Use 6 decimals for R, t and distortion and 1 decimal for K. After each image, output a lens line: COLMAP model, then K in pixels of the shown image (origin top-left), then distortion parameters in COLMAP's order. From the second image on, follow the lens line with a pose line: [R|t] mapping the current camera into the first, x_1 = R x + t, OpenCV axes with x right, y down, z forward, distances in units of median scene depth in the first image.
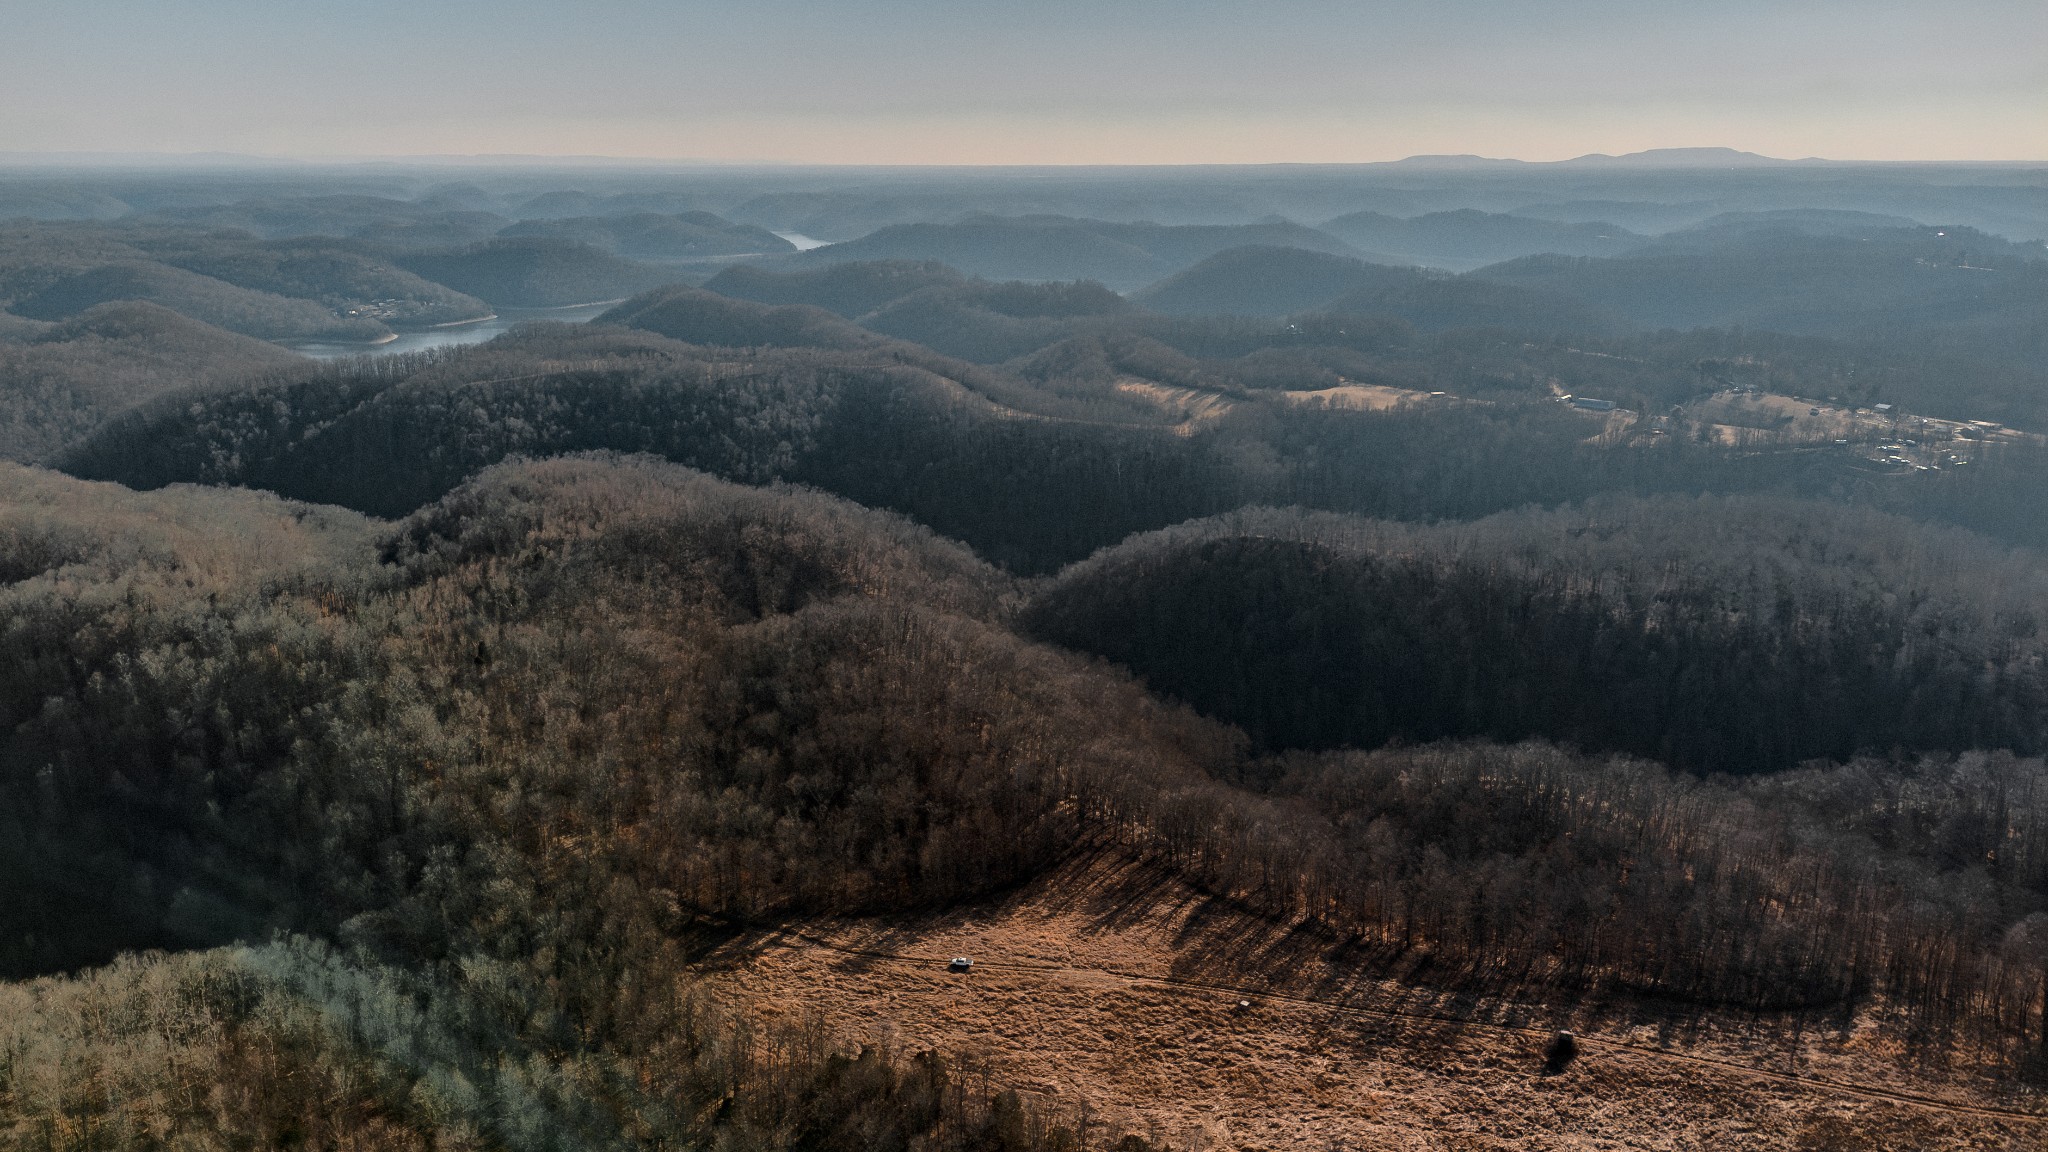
lens RADIAL K [[1529.4, 0, 1024.0], [0, 1529.4, 576.0], [0, 0, 1]] dist [0.065144, -0.002062]
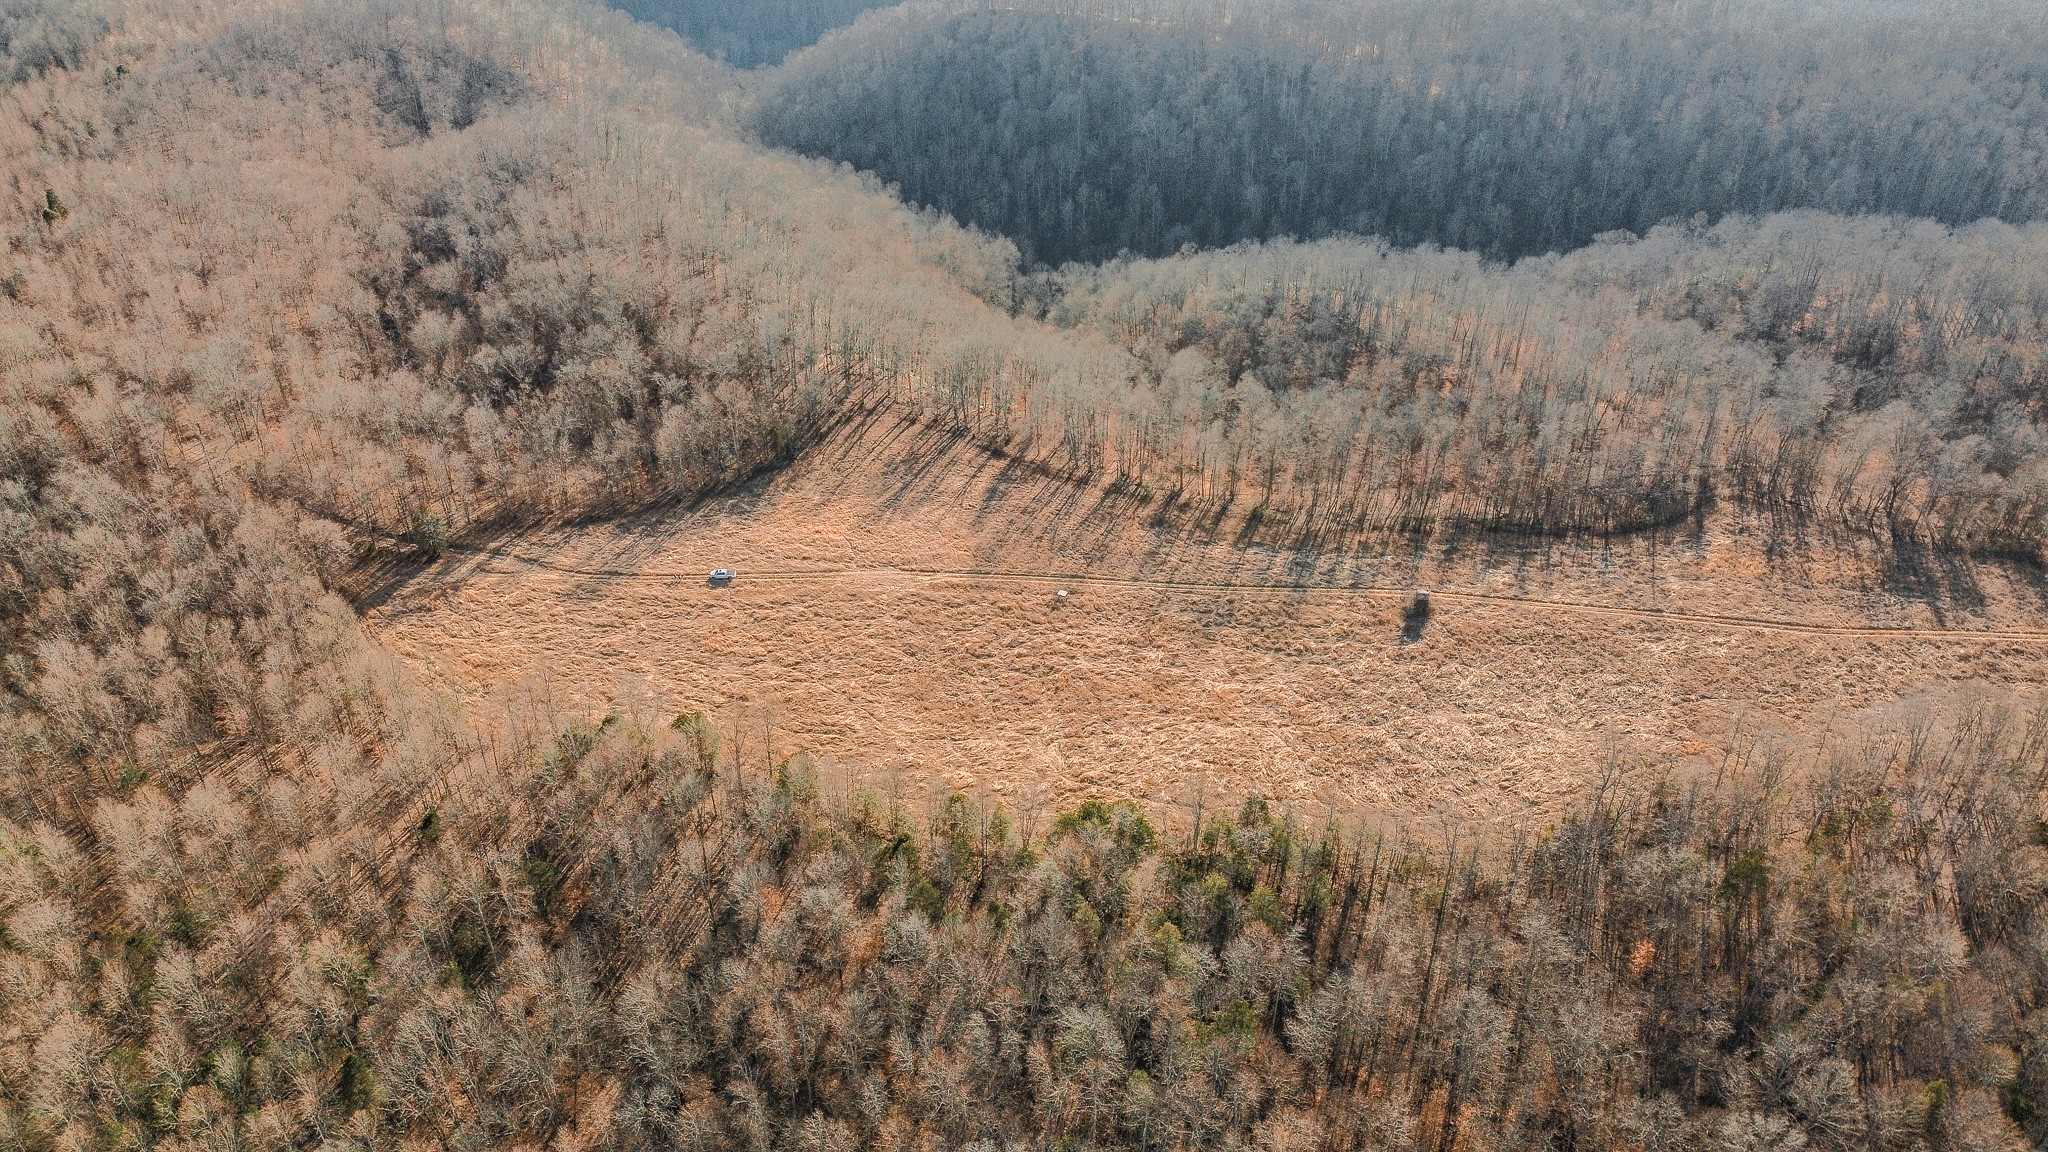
lens RADIAL K [[1436.1, 0, 1024.0], [0, 1436.1, 576.0], [0, 0, 1]] dist [0.085459, -0.093372]
pose [[0.982866, -0.102713, 0.153053, 0.000441], [0.045423, 0.939712, 0.338936, -0.003114], [-0.178639, -0.326177, 0.928276, 0.206797]]
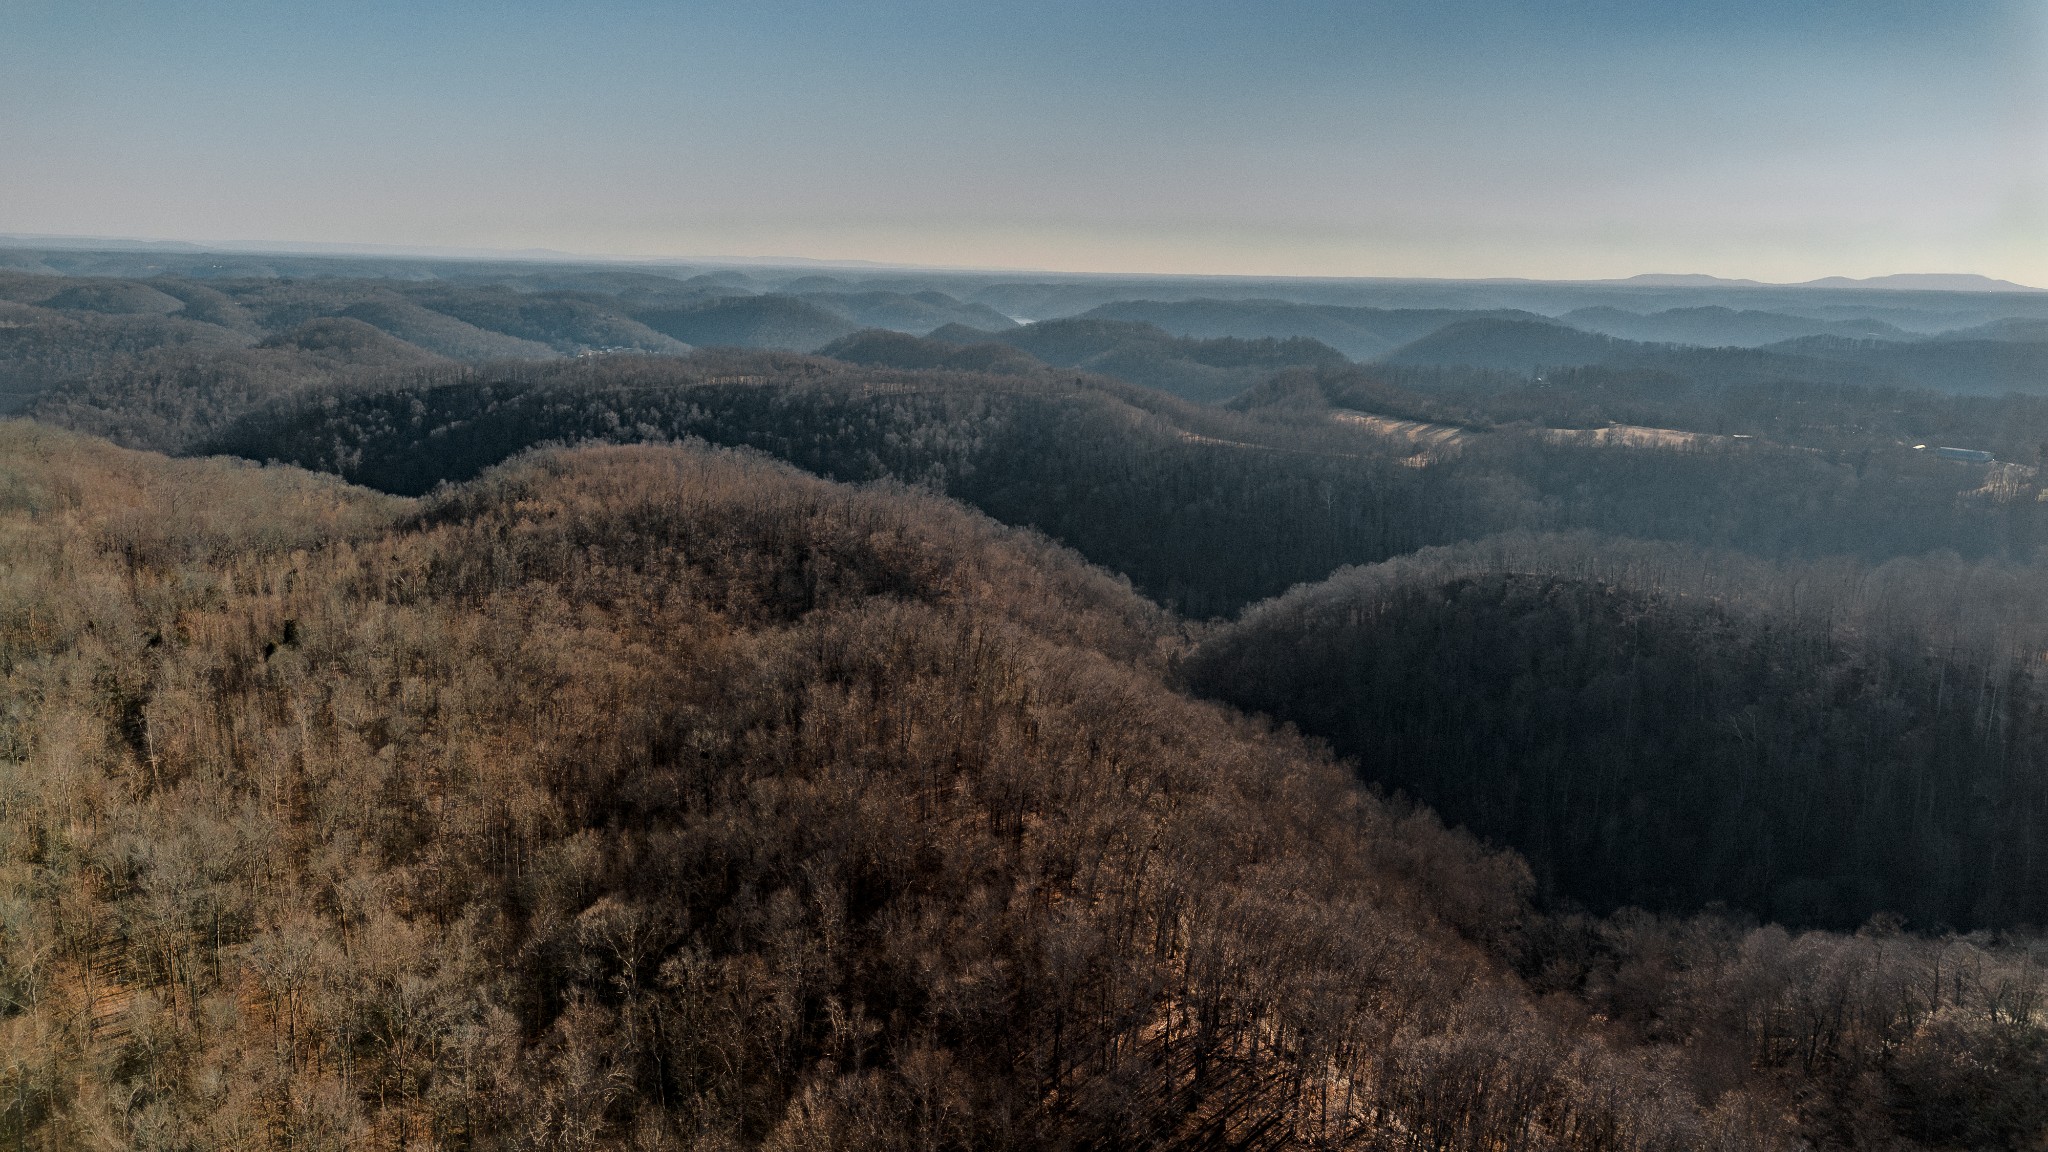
lens RADIAL K [[1436.1, 0, 1024.0], [0, 1436.1, 576.0], [0, 0, 1]] dist [0.085459, -0.093372]
pose [[0.987901, 0.055264, -0.144905, 0.039667], [-0.063474, 0.996593, -0.052657, 0.046914], [0.141501, 0.061218, 0.988043, 0.584351]]
